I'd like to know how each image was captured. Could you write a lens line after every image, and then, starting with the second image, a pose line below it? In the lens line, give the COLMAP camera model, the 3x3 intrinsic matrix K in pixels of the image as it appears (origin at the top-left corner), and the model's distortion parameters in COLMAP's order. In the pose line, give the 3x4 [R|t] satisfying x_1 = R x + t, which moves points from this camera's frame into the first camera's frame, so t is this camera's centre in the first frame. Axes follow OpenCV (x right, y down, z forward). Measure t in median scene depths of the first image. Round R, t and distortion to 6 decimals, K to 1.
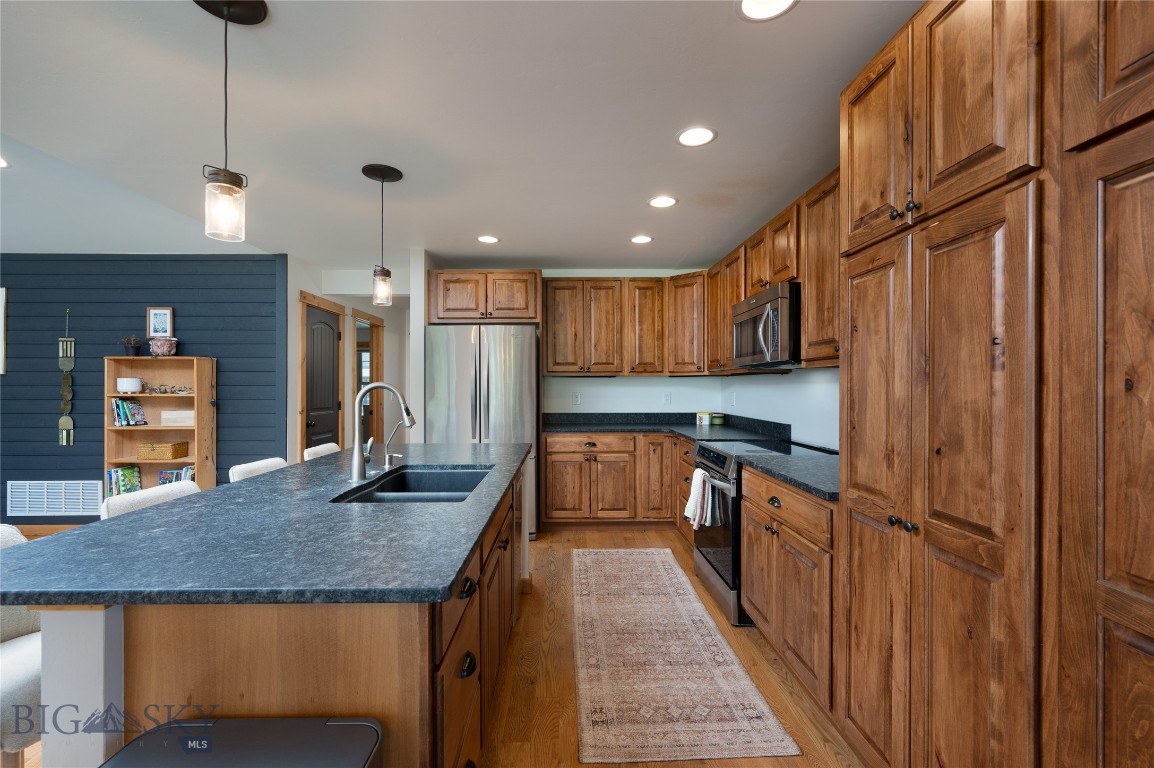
lens RADIAL K [[498.9, 0, 579.3], [0, 498.9, 387.4], [0, 0, 1]] dist [0.001732, 0.000256]
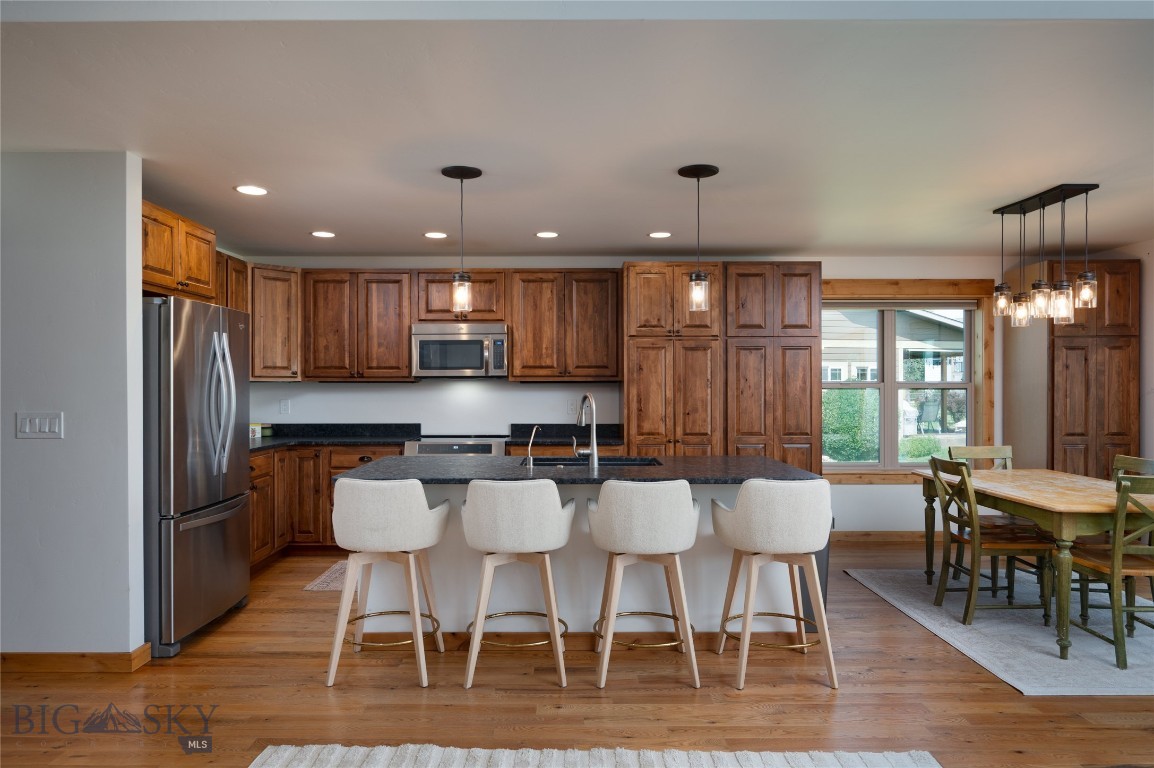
lens RADIAL K [[735.8, 0, 568.3], [0, 735.8, 391.0], [0, 0, 1]] dist [-0.002136, -0.001599]
pose [[0.007655, -0.006112, 0.999952, -1.341578], [0.003991, 0.999974, 0.006082, -0.015491], [-0.999963, 0.003944, 0.007680, 0.590558]]
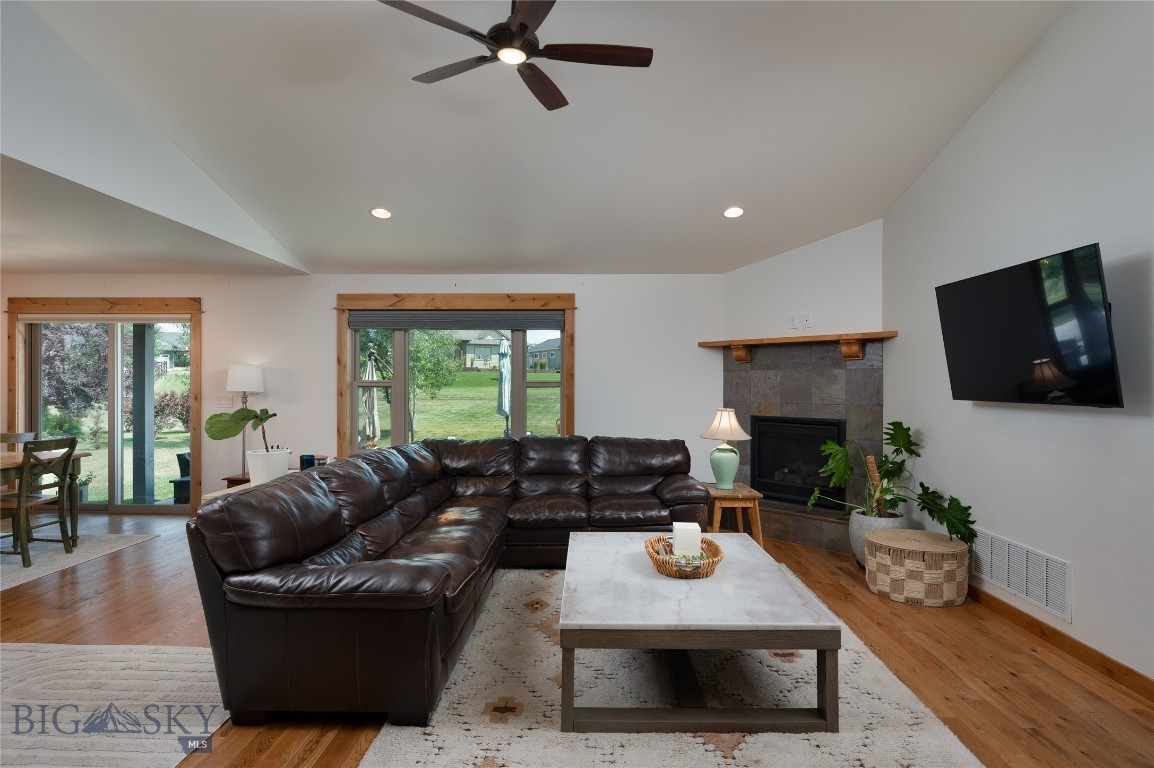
lens RADIAL K [[622.8, 0, 578.2], [0, 622.8, 386.7], [0, 0, 1]] dist [0.001628, 0.001011]
pose [[-0.999410, -0.002145, 0.034276, -1.523420], [-0.001940, 0.999980, 0.006007, -0.014819], [-0.034289, 0.005937, -0.999394, 1.086694]]
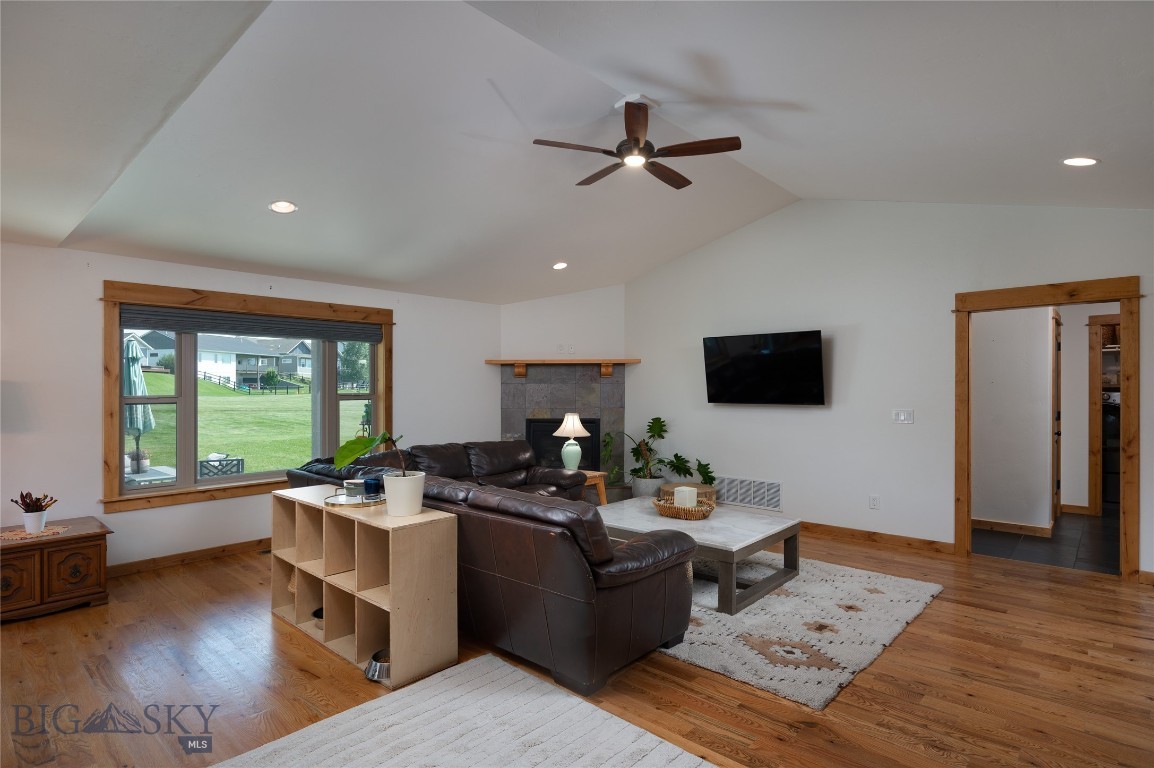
lens RADIAL K [[598.5, 0, 575.8], [0, 598.5, 389.7], [0, 0, 1]] dist [-0.000317, -0.000951]
pose [[-0.687483, 0.005817, -0.726177, -0.565495], [0.004300, 0.999983, 0.003940, -0.035484], [0.726188, -0.000414, -0.687497, 0.937693]]
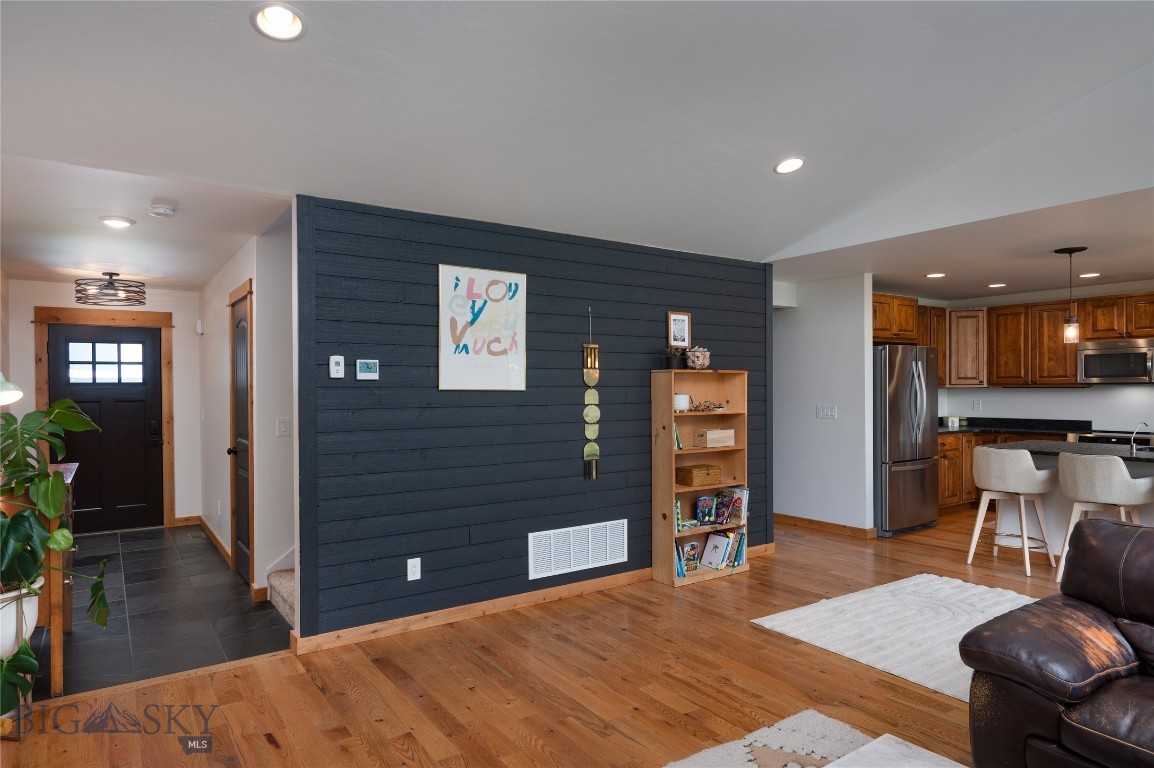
lens RADIAL K [[689.9, 0, 579.6], [0, 689.9, 391.6], [0, 0, 1]] dist [-0.002169, 0.000459]
pose [[0.827138, -0.007969, 0.561942, -1.980667], [0.008150, 0.999964, 0.002184, -0.031360], [-0.561939, 0.002774, 0.827174, 0.125089]]
